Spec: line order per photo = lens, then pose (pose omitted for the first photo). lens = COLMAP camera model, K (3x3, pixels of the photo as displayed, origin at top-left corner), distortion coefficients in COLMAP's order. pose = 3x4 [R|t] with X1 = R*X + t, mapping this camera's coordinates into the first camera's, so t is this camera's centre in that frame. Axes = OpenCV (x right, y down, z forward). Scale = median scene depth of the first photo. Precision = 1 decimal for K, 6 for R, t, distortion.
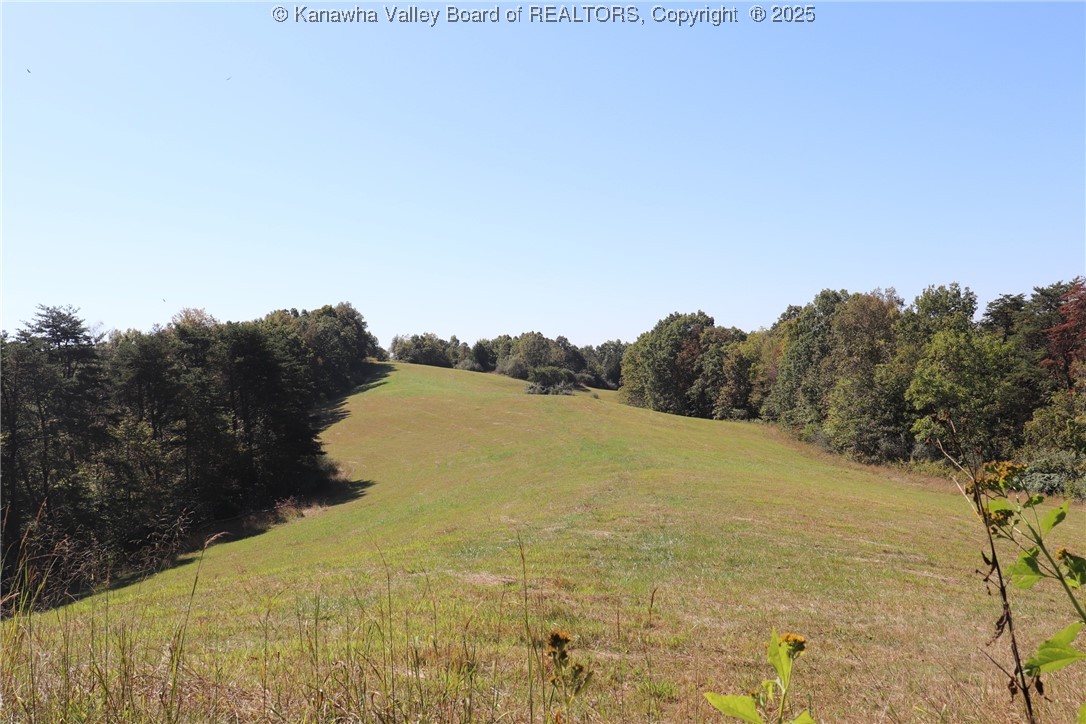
lens RADIAL K [[1059.9, 0, 542.6], [0, 1059.9, 362.0], [0, 0, 1]] dist [0.002147, 0.000000]
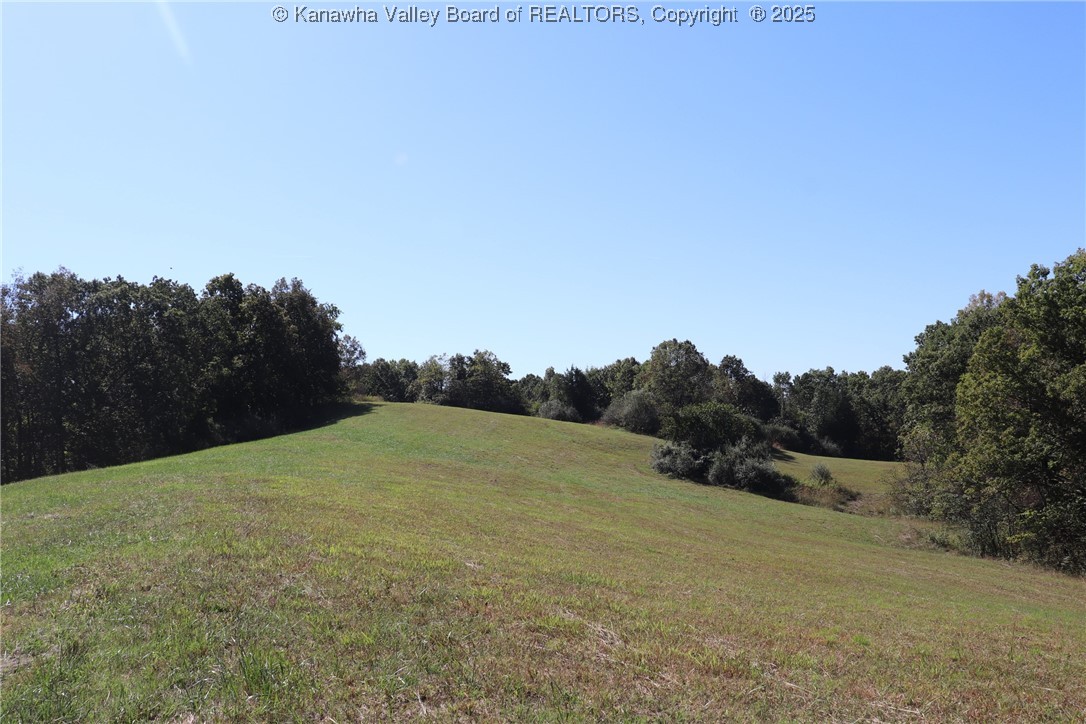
lens RADIAL K [[1021.7, 0, 544.3], [0, 1021.7, 363.5], [0, 0, 1]] dist [-0.023104, 0.000000]
pose [[0.988837, -0.013224, -0.148410, 0.001086], [0.004298, 0.998171, -0.060304, 0.010615], [0.148936, 0.058993, 0.987086, 0.492999]]
